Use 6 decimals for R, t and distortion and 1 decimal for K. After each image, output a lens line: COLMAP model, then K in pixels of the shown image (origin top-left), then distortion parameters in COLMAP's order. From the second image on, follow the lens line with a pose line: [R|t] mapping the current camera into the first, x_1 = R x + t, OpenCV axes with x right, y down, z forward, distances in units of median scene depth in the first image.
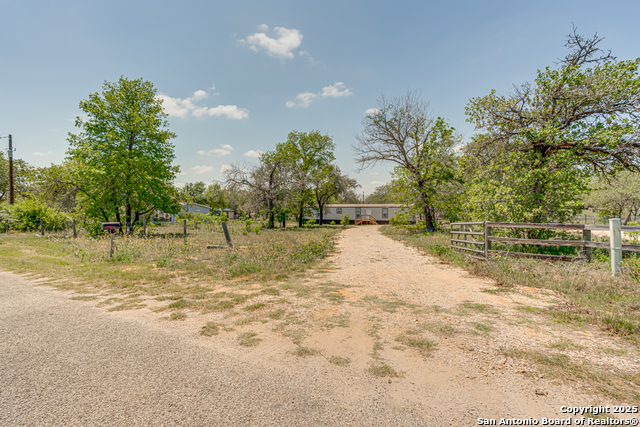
lens RADIAL K [[305.0, 0, 320.0], [0, 305.0, 213.5], [0, 0, 1]] dist [-0.001560, -0.000104]
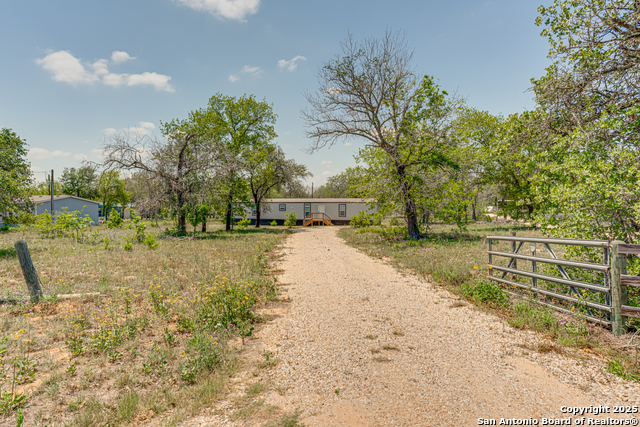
lens RADIAL K [[355.5, 0, 320.0], [0, 355.5, 213.5], [0, 0, 1]] dist [-0.006583, 0.000317]
pose [[0.985384, -0.004260, 0.170294, 0.006220], [0.002023, 0.999909, 0.013306, -0.006359], [-0.170335, -0.012767, 0.985303, 0.147897]]
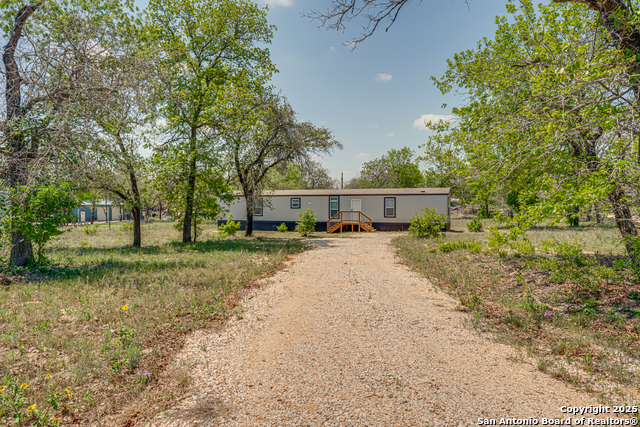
lens RADIAL K [[367.4, 0, 320.0], [0, 367.4, 213.5], [0, 0, 1]] dist [-0.000127, 0.000004]
pose [[0.995910, -0.005806, 0.090169, 0.061268], [0.005168, 0.999960, 0.007306, 0.004615], [-0.090208, -0.006810, 0.995900, 0.510029]]
